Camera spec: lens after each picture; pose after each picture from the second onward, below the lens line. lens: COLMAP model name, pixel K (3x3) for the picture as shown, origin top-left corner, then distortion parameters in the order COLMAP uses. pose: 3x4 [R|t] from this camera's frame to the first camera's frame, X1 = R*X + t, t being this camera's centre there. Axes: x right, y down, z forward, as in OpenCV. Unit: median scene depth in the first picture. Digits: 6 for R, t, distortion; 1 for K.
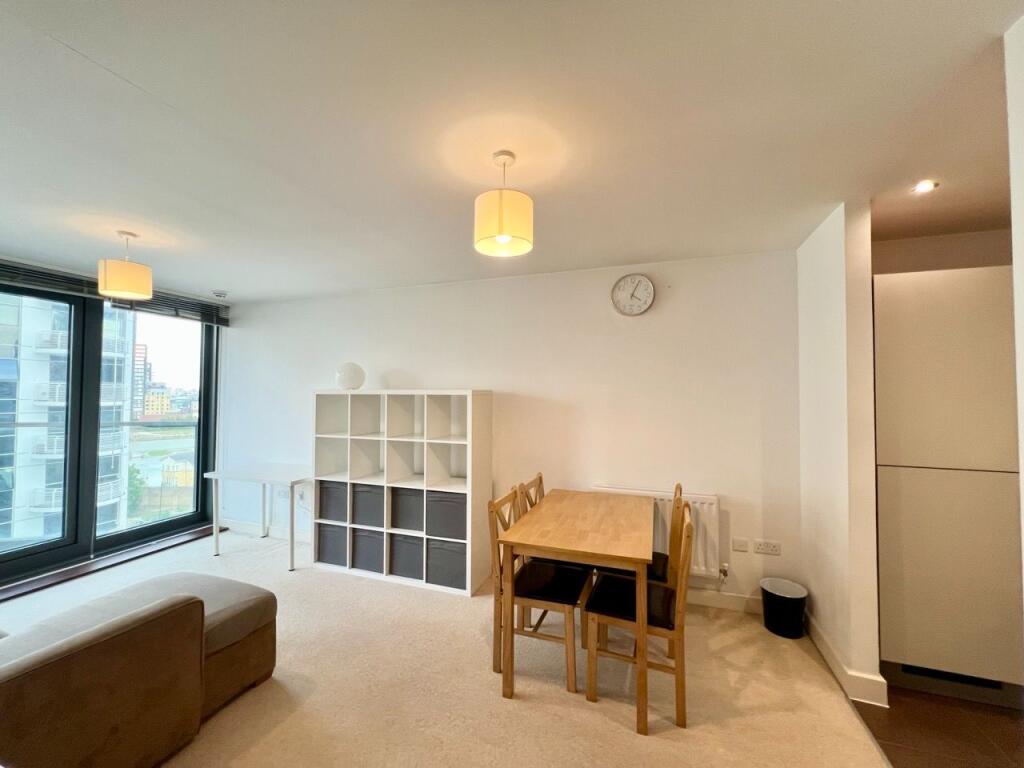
lens RADIAL K [[409.2, 0, 512.0], [0, 409.2, 384.0], [0, 0, 1]] dist [-0.000888, -0.000100]
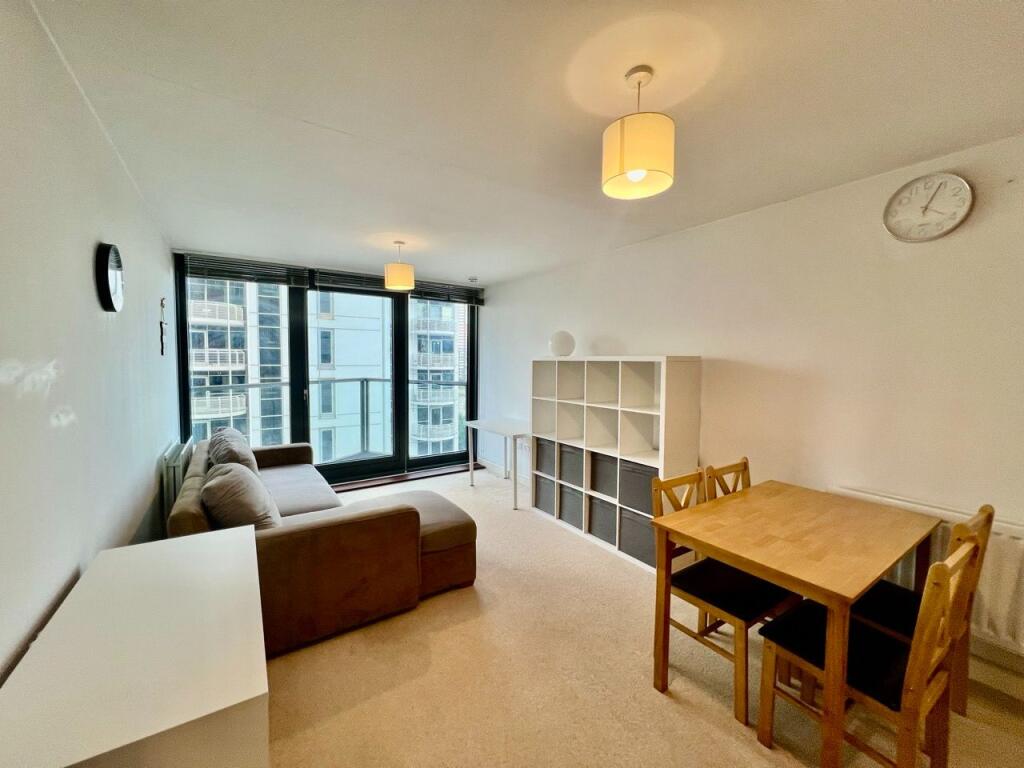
lens RADIAL K [[407.7, 0, 512.0], [0, 407.7, 384.0], [0, 0, 1]] dist [-0.001797, 0.000297]
pose [[0.806580, 0.036470, -0.589999, 0.152522], [0.008770, 0.997247, 0.073633, 0.006748], [0.591060, -0.064565, 0.804039, 0.072878]]
